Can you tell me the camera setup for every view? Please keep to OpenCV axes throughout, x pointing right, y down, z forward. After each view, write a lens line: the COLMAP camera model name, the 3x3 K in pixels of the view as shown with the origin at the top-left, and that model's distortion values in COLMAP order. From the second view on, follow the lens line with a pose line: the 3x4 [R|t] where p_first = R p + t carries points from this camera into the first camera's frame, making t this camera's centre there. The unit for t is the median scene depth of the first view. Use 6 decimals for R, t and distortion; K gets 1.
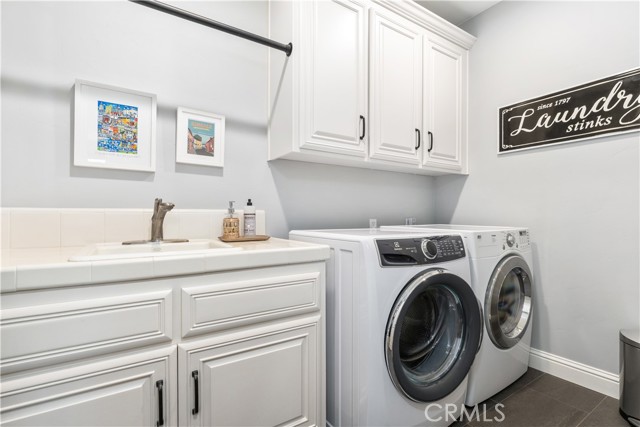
lens RADIAL K [[291.2, 0, 311.5], [0, 291.2, 223.9], [0, 0, 1]] dist [0.002949, -0.002016]
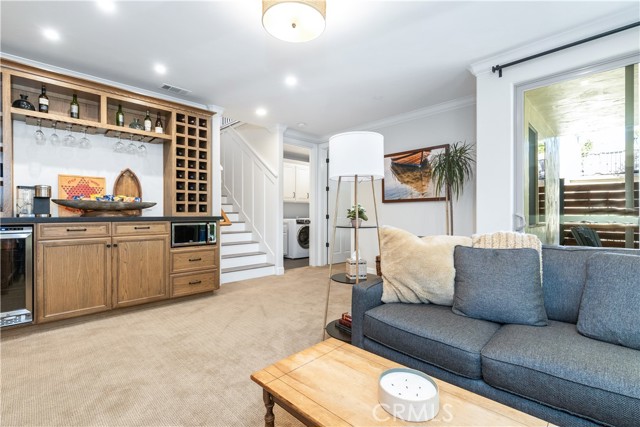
lens RADIAL K [[291.2, 0, 320.7], [0, 291.2, 215.0], [0, 0, 1]] dist [0.002949, -0.002016]
pose [[0.969058, -0.004002, 0.246802, -0.628117], [0.004203, 0.999991, -0.000286, -0.036284], [-0.246799, 0.001314, 0.969066, -4.084255]]
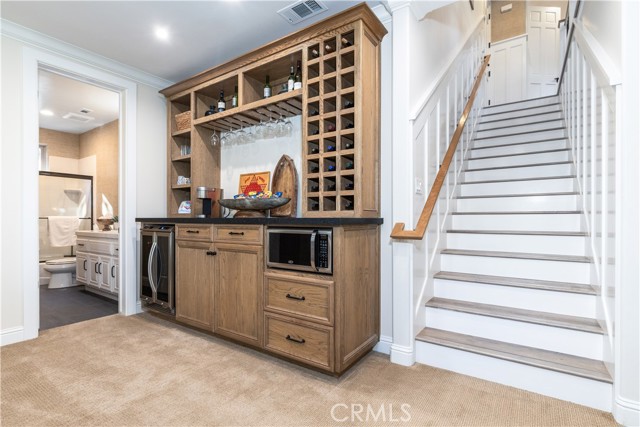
lens RADIAL K [[310.3, 0, 315.9], [0, 310.3, 218.1], [0, 0, 1]] dist [-0.010739, 0.002979]
pose [[0.411490, -0.003925, -0.911406, 0.308466], [-0.002513, 0.999982, -0.005441, -0.019130], [0.911411, 0.004529, 0.411473, -1.894429]]
